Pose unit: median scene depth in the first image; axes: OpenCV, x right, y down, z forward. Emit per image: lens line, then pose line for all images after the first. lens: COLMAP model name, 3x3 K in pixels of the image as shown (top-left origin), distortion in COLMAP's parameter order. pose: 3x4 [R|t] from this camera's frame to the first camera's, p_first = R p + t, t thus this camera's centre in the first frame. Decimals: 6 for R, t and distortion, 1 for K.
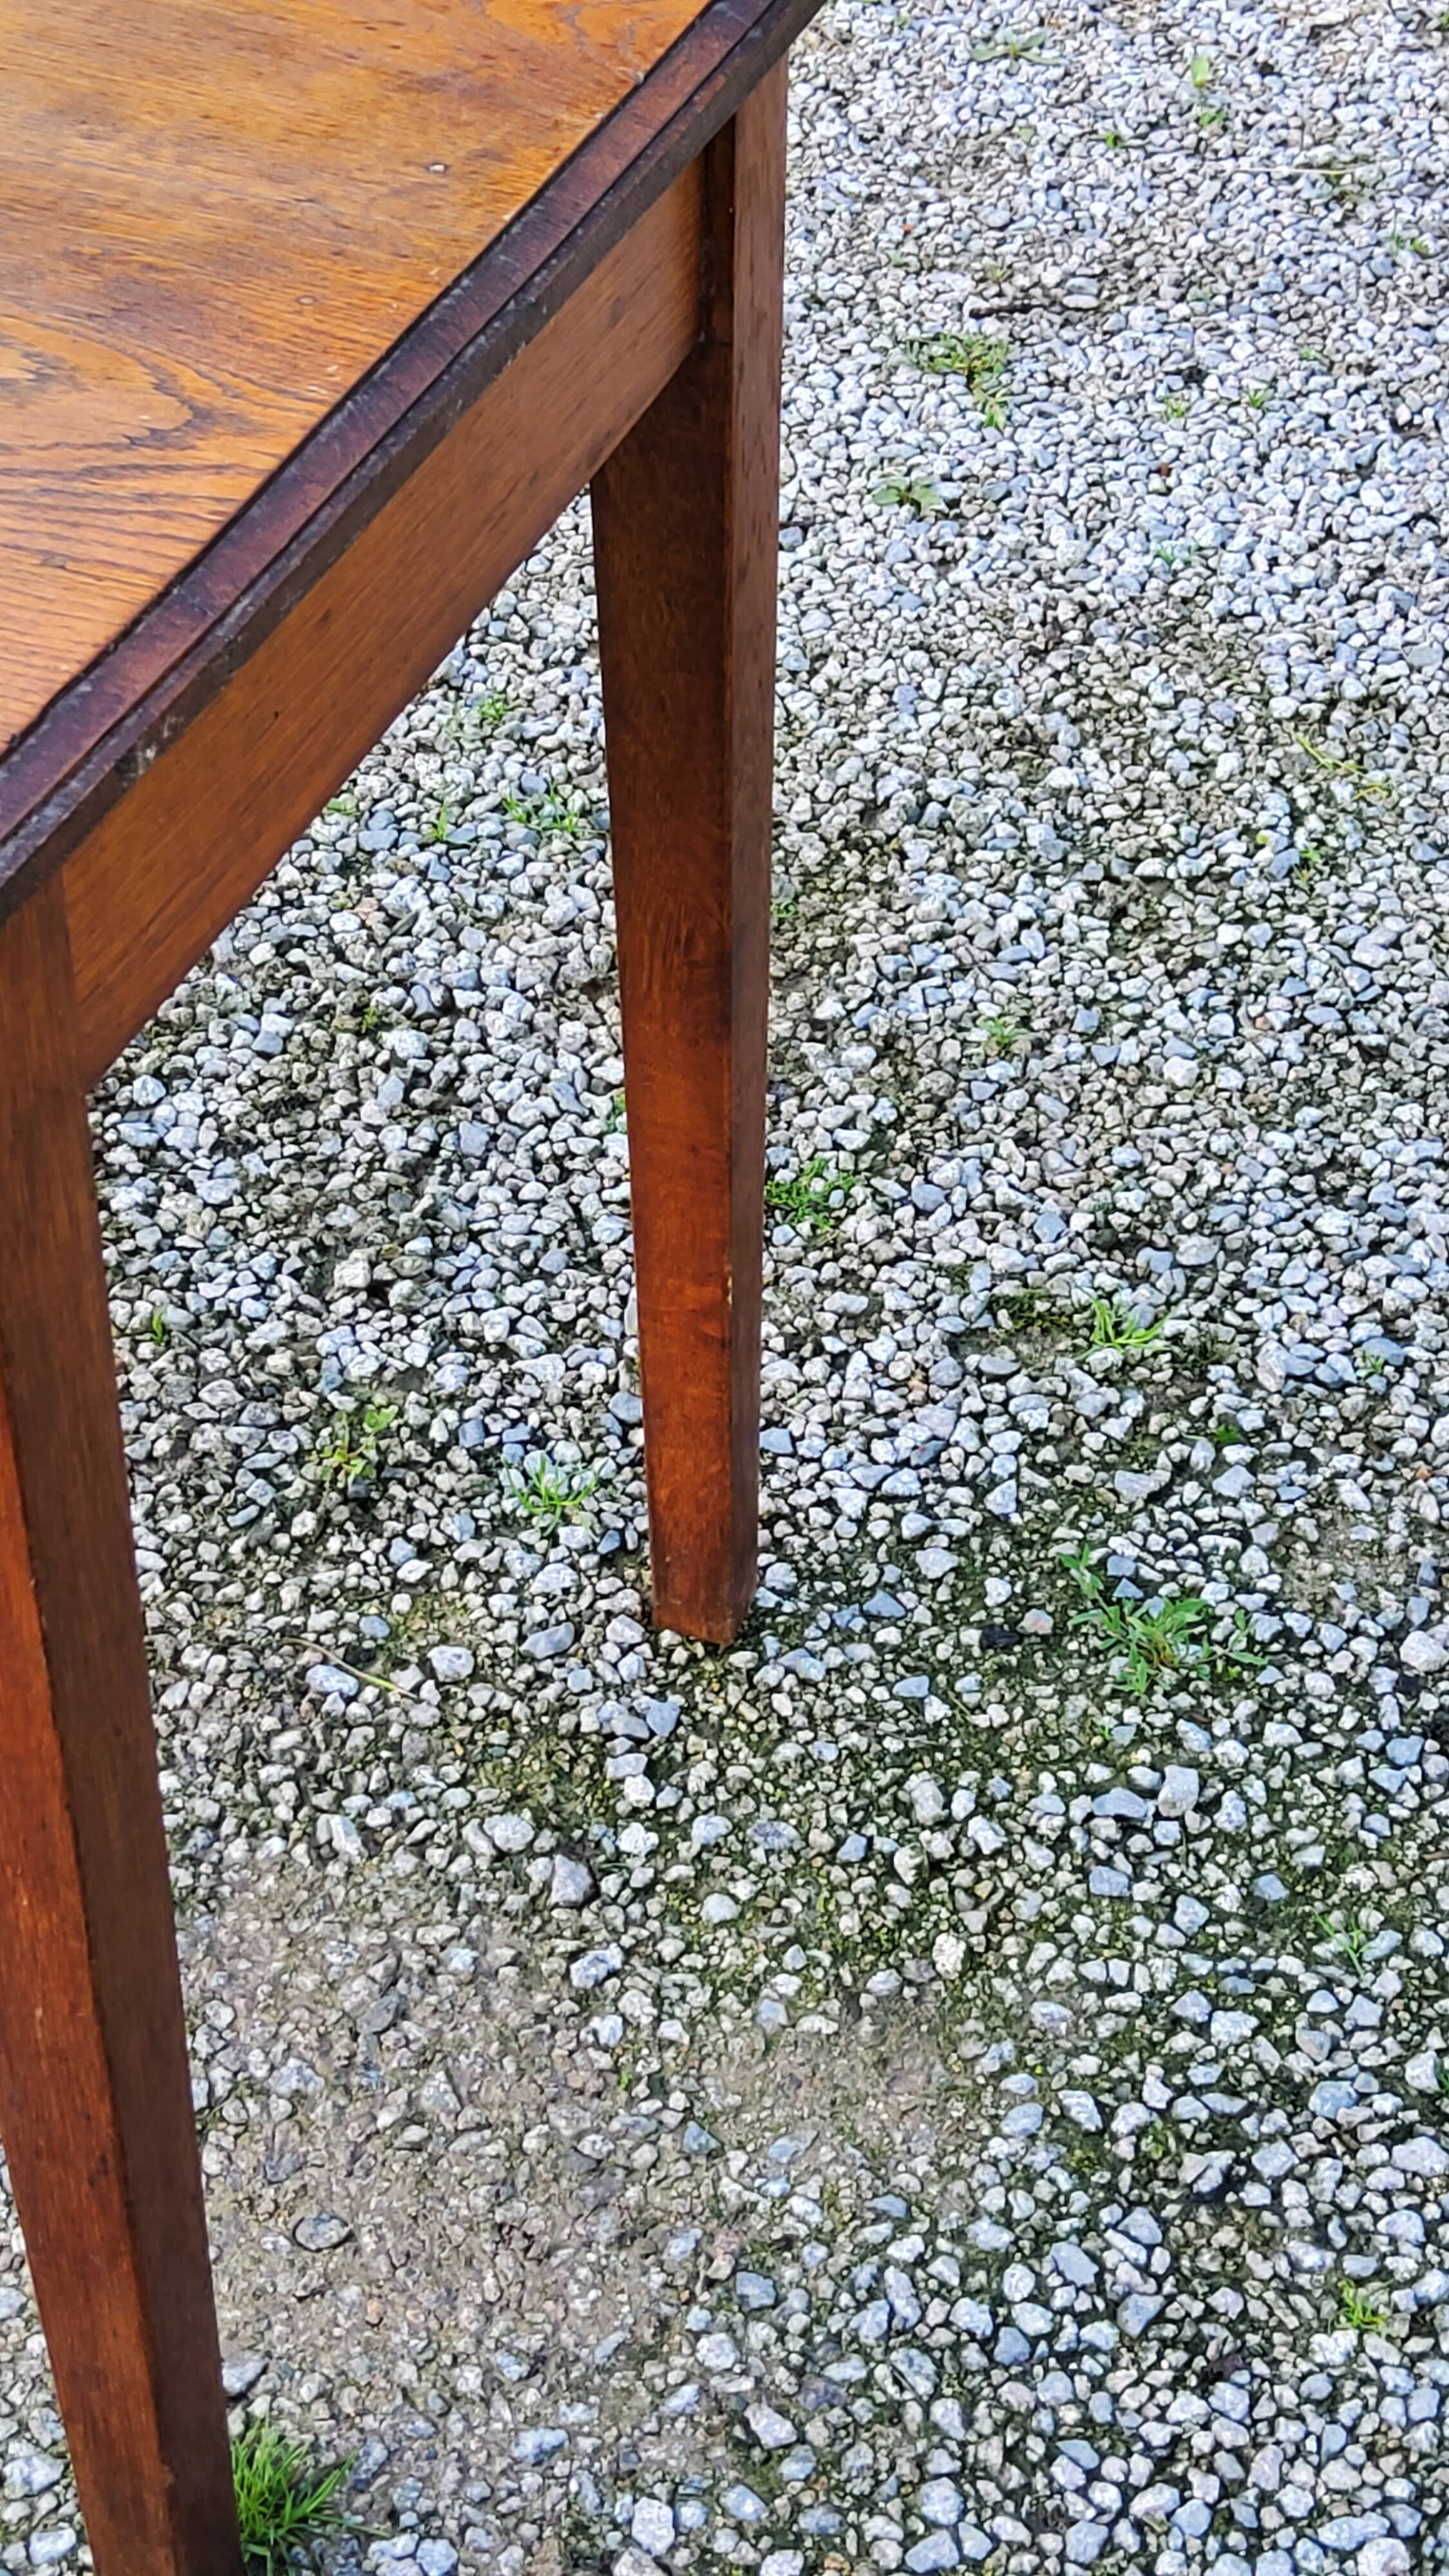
lens RADIAL K [[3835.1, 0, 744.8], [0, 3835.1, 1256.8], [0, 0, 1]] dist [0.117741, 0.000000]
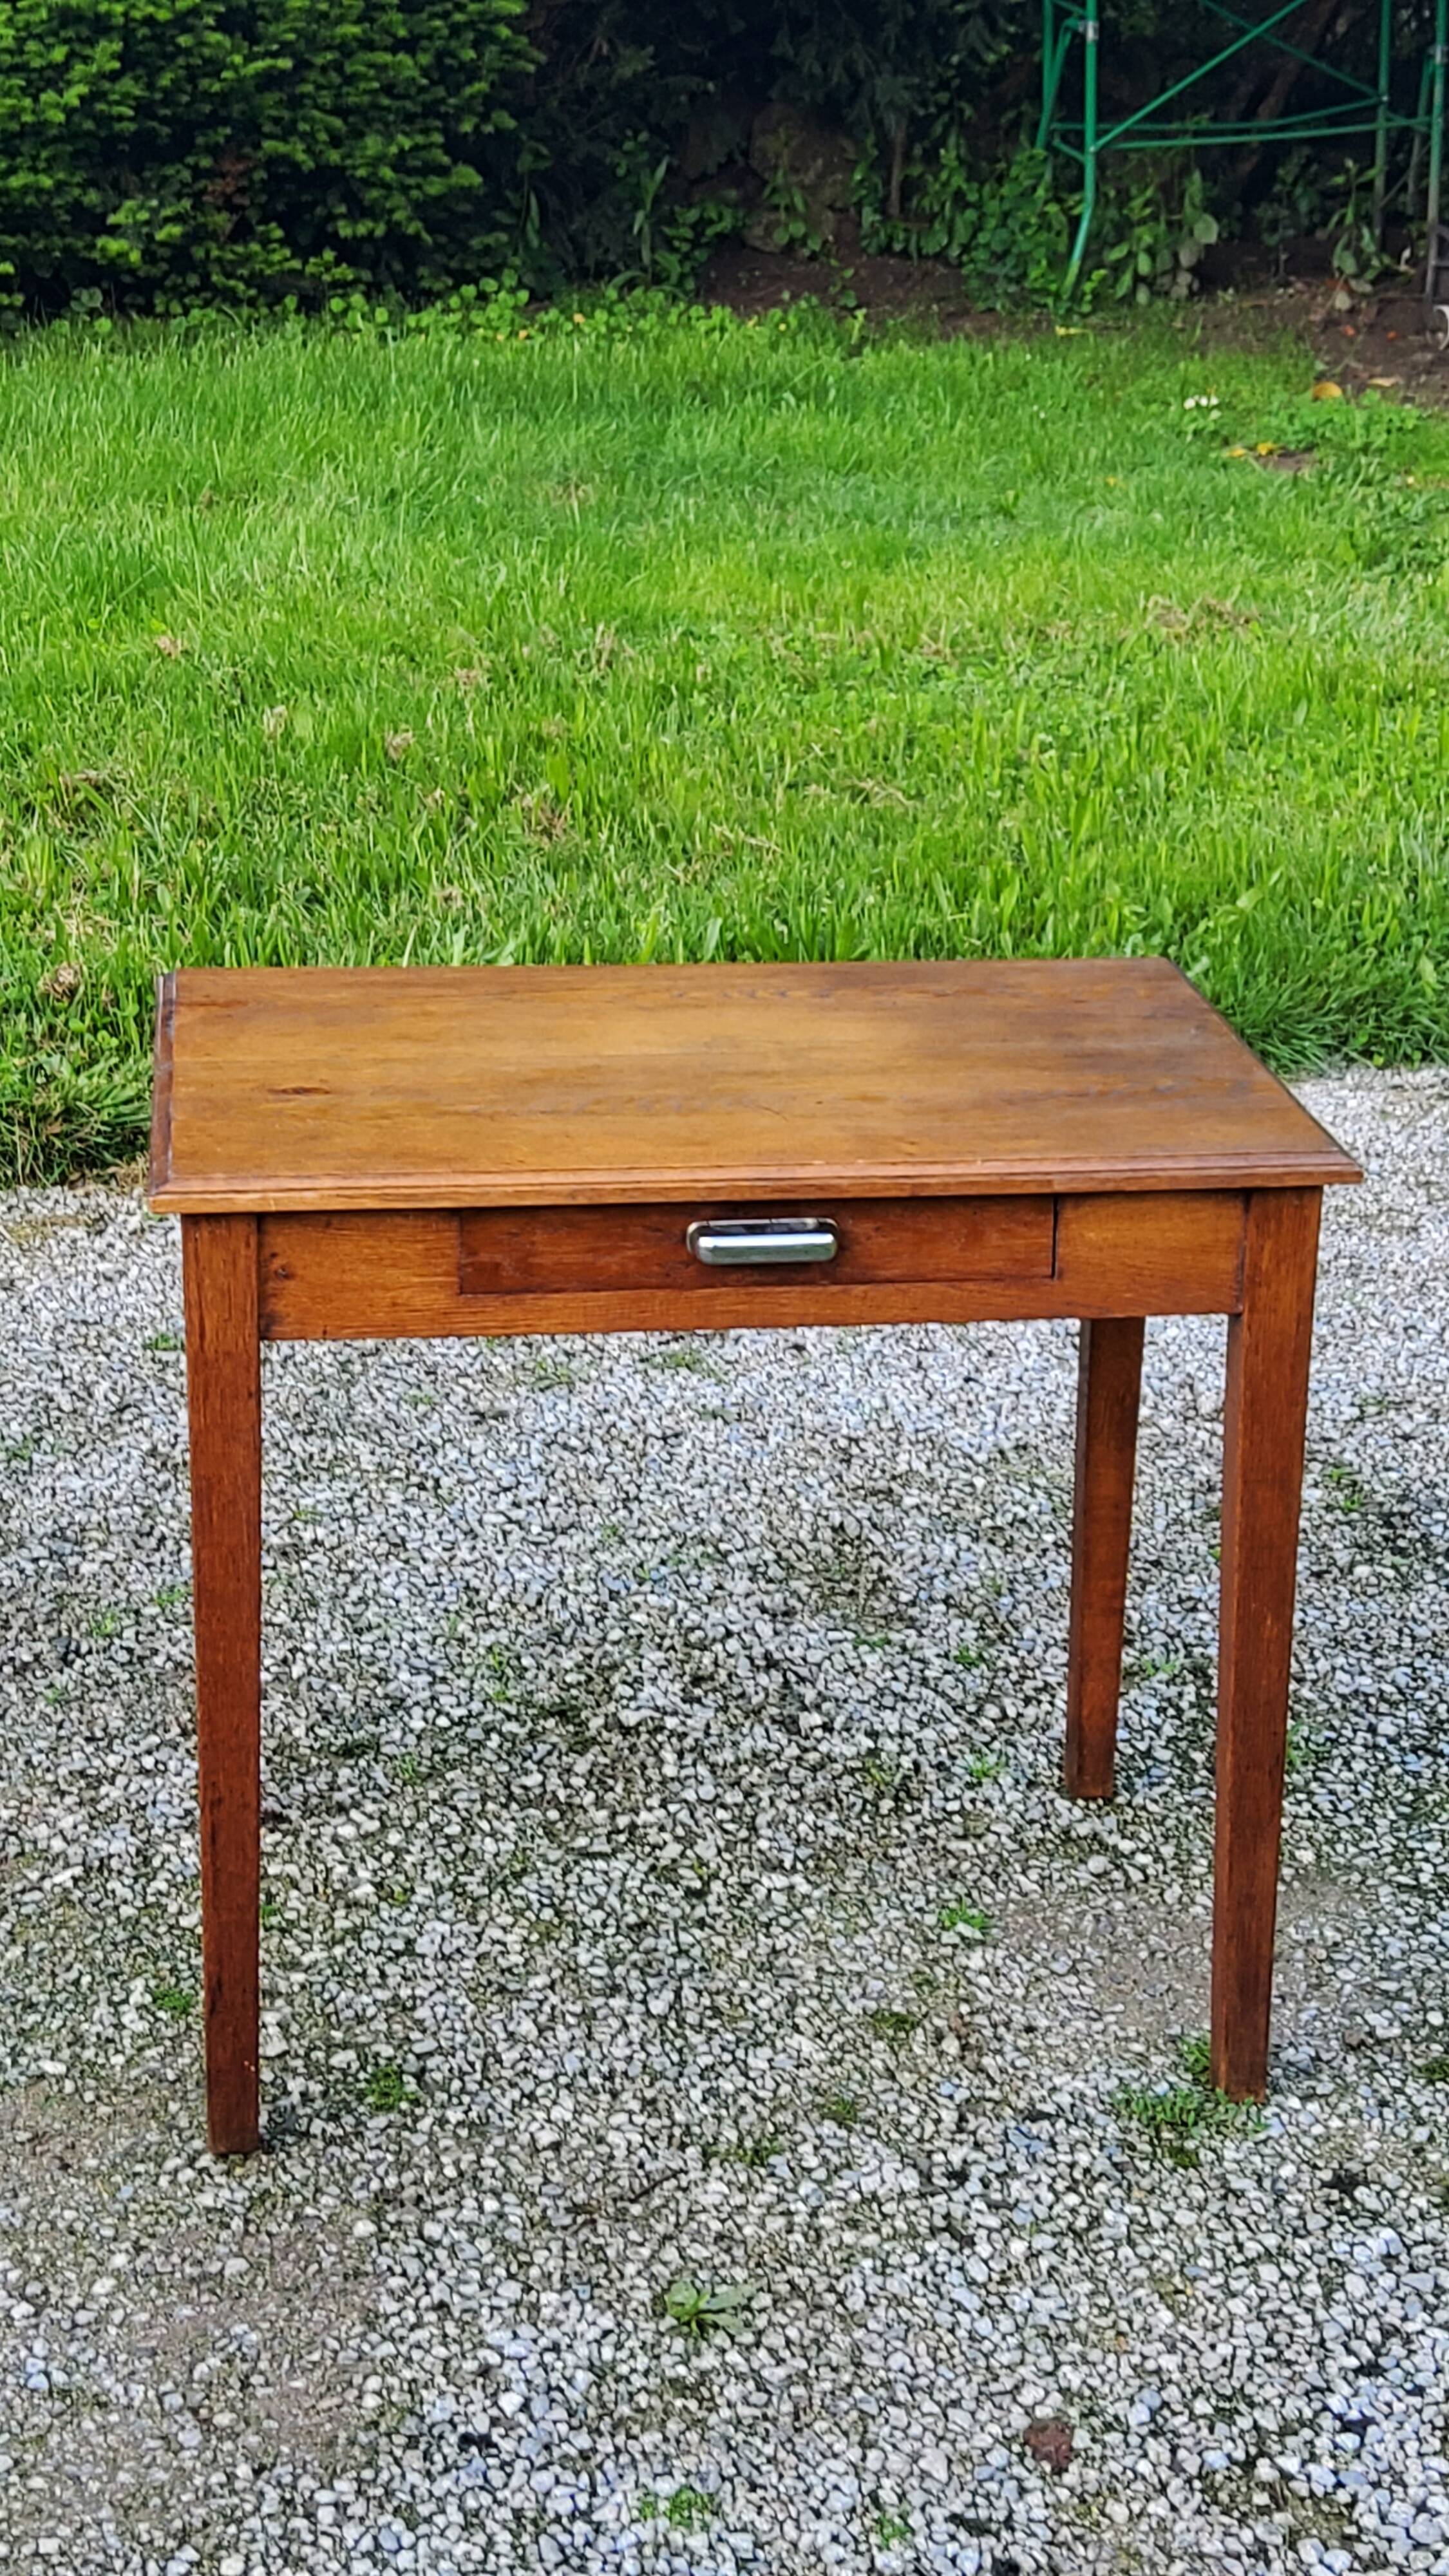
lens RADIAL K [[3835.1, 0, 736.0], [0, 3835.1, 1300.6], [0, 0, 1]] dist [0.117741, 0.000000]
pose [[0.879655, -0.147360, 0.452208, -1.043686], [0.302709, 0.906818, -0.293340, 0.392781], [-0.366844, 0.394925, 0.842294, -0.742537]]
